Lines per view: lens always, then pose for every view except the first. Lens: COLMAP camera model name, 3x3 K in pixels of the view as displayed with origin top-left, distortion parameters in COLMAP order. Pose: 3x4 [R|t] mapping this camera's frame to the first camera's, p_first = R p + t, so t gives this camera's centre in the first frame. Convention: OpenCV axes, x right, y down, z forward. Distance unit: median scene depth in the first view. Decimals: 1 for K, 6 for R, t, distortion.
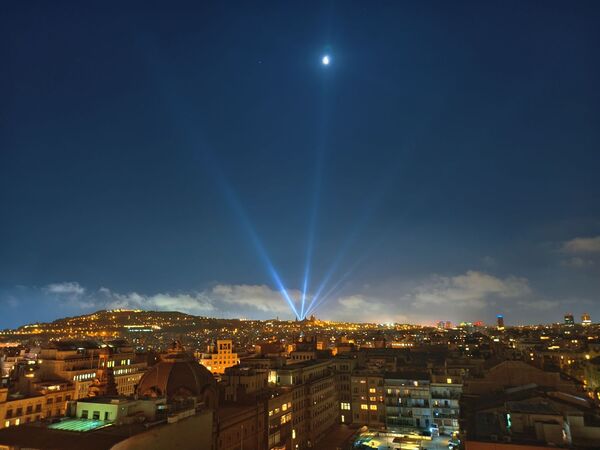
lens RADIAL K [[400.2, 0, 298.4], [0, 400.2, 224.9], [0, 0, 1]] dist [-0.002915, -0.007707]
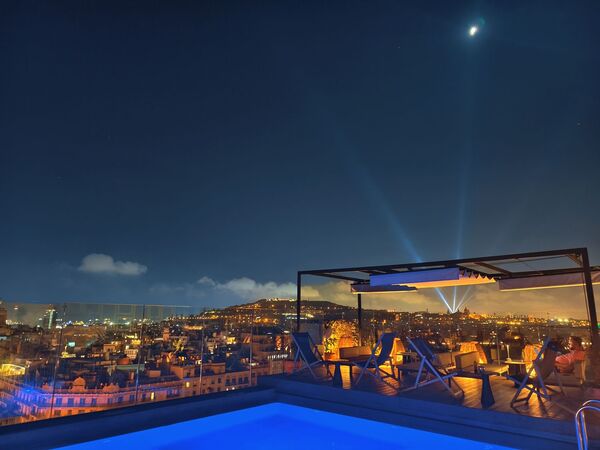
lens RADIAL K [[411.1, 0, 300.0], [0, 411.1, 225.0], [0, 0, 1]] dist [0.041659, -0.056282]
pose [[0.944010, -0.044112, -0.326954, -0.039295], [0.054103, 0.998303, 0.021521, -0.038769], [0.325449, -0.038005, 0.944795, -0.133547]]
